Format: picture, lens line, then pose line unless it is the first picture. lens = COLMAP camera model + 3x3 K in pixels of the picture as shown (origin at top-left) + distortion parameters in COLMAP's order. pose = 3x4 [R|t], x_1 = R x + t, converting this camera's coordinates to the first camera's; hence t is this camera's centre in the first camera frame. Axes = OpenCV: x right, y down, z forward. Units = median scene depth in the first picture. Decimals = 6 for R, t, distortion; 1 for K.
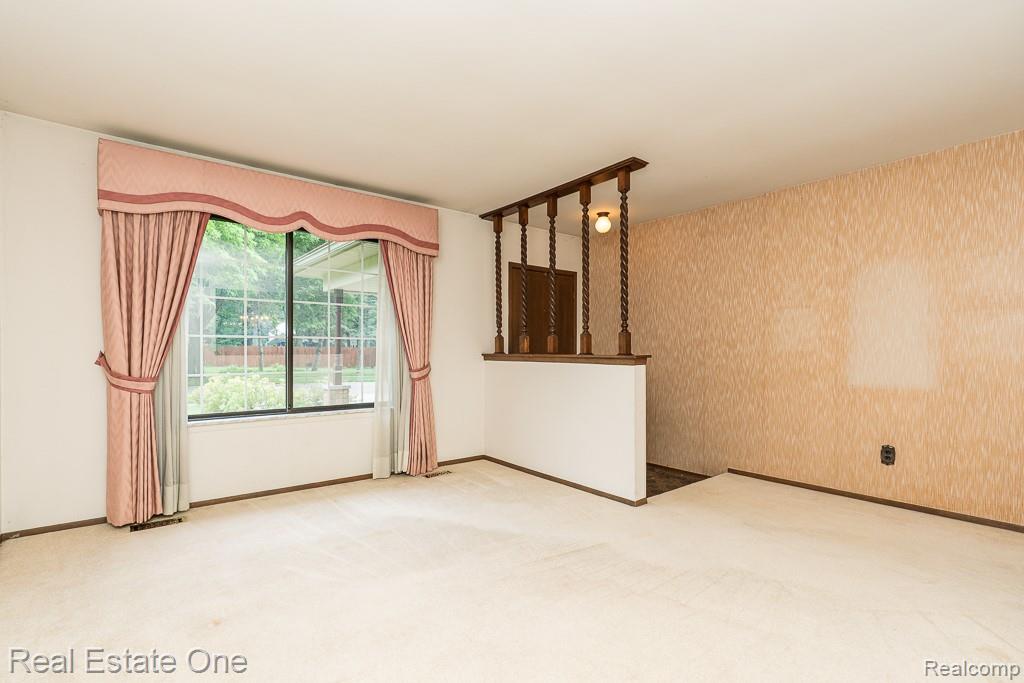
lens RADIAL K [[473.9, 0, 510.4], [0, 473.9, 349.1], [0, 0, 1]] dist [0.000982, 0.000032]
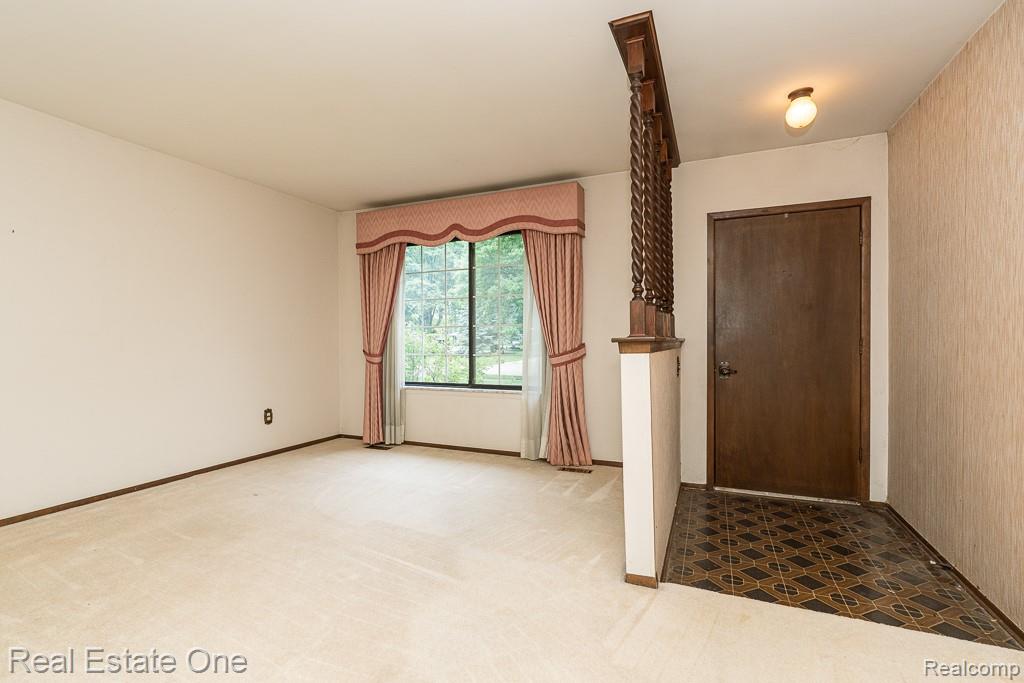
lens RADIAL K [[465.2, 0, 512.0], [0, 465.2, 341.5], [0, 0, 1]] dist [-0.000444, -0.000282]
pose [[0.471907, -0.004629, -0.881636, 0.658548], [0.006448, 0.999978, -0.001800, 0.017626], [0.881625, -0.004835, 0.471927, 0.528474]]
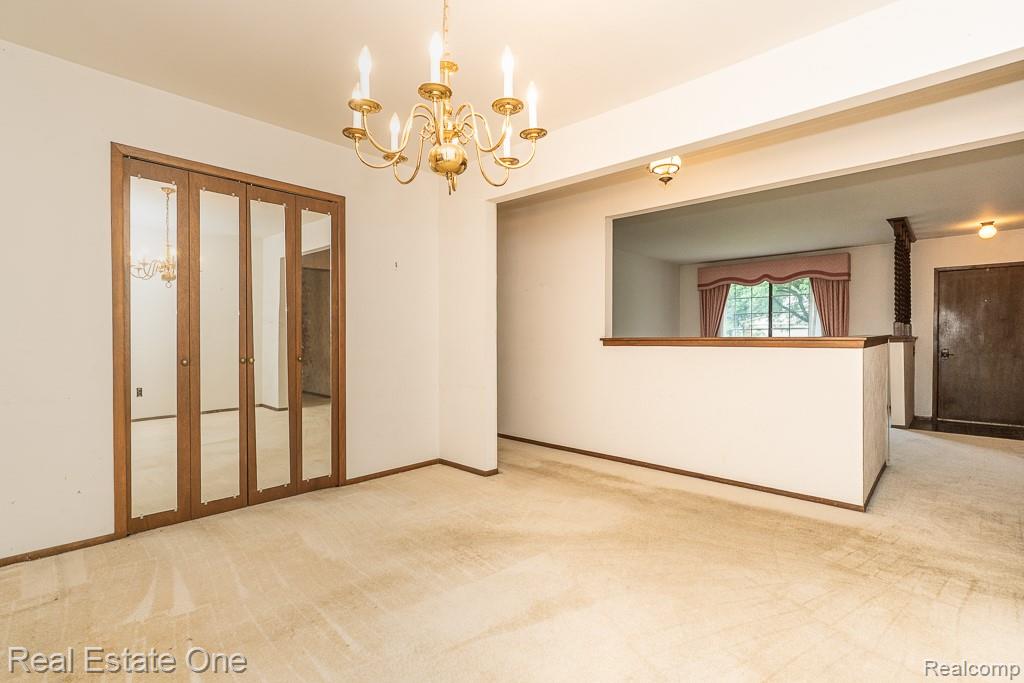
lens RADIAL K [[465.2, 0, 512.0], [0, 465.2, 341.5], [0, 0, 1]] dist [-0.000444, -0.000282]
pose [[0.138608, 0.009450, -0.990302, 1.532791], [0.005787, 0.999930, 0.010352, 0.002668], [0.990330, -0.007166, 0.138544, -0.496711]]
